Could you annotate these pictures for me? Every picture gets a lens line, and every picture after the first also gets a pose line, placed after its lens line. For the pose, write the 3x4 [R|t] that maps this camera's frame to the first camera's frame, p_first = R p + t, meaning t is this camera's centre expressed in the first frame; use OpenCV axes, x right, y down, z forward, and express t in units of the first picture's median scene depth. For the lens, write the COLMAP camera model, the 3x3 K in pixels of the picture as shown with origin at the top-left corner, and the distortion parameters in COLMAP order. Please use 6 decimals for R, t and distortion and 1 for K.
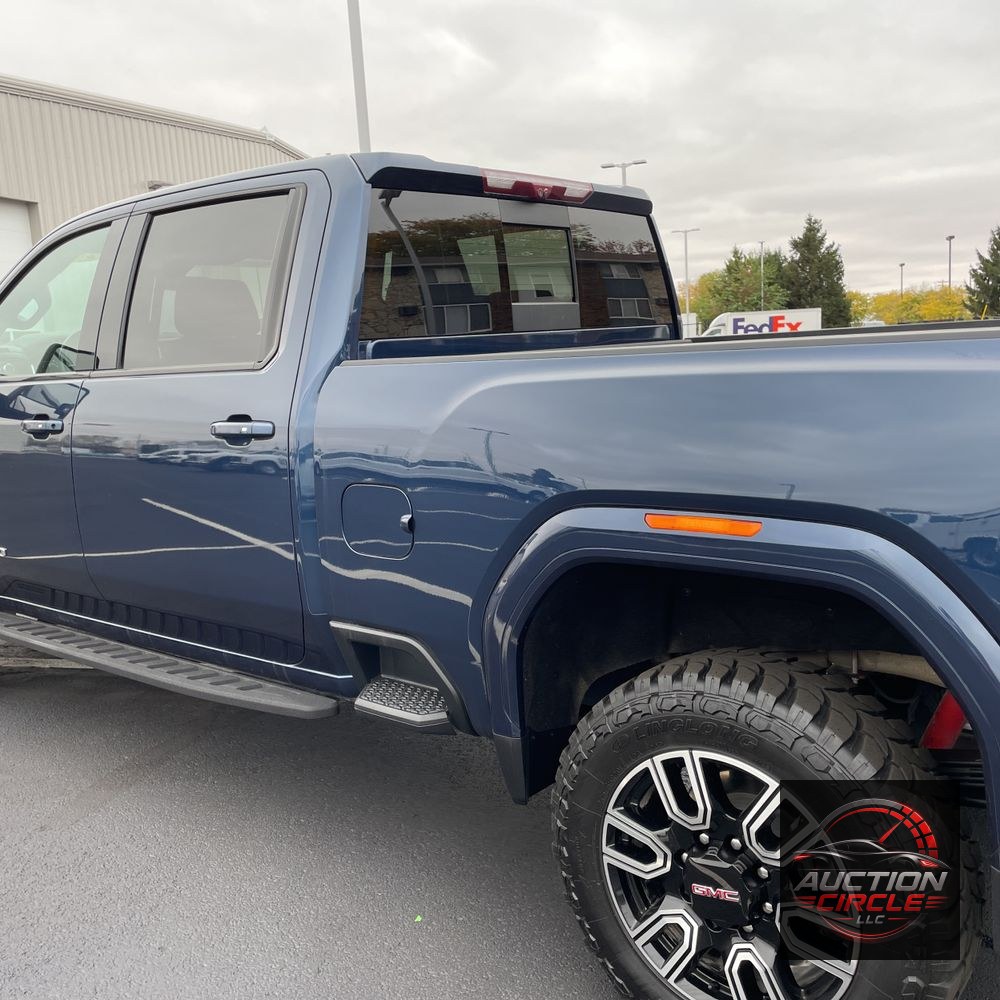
lens RADIAL K [[1006.6, 0, 500.0], [0, 1006.6, 500.0], [0, 0, 1]] dist [0.098128, -0.123424]
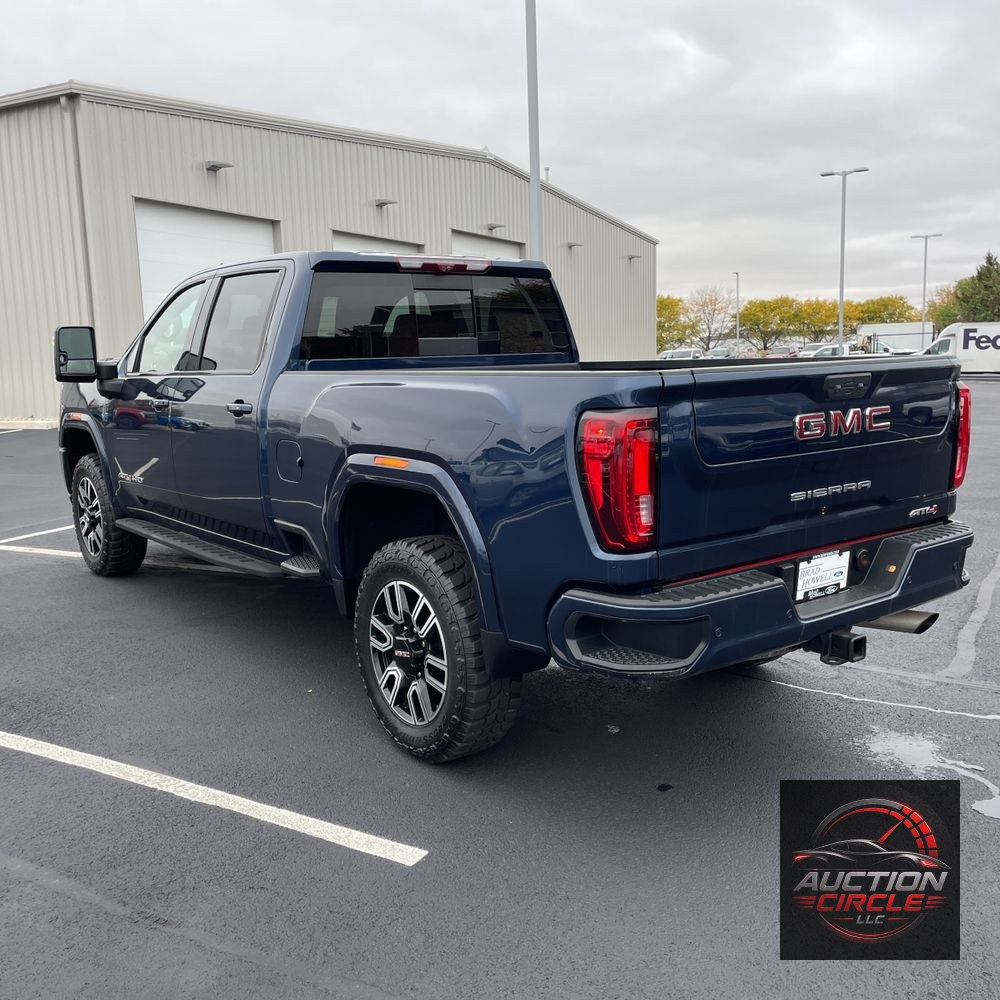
lens RADIAL K [[1037.3, 0, 529.5], [0, 1037.3, 502.5], [0, 0, 1]] dist [0.100932, -0.128243]
pose [[0.974353, 0.061218, -0.216539, 0.637727], [-0.061569, 0.998090, 0.005133, 0.053493], [0.216440, 0.008331, 0.976260, -0.656866]]
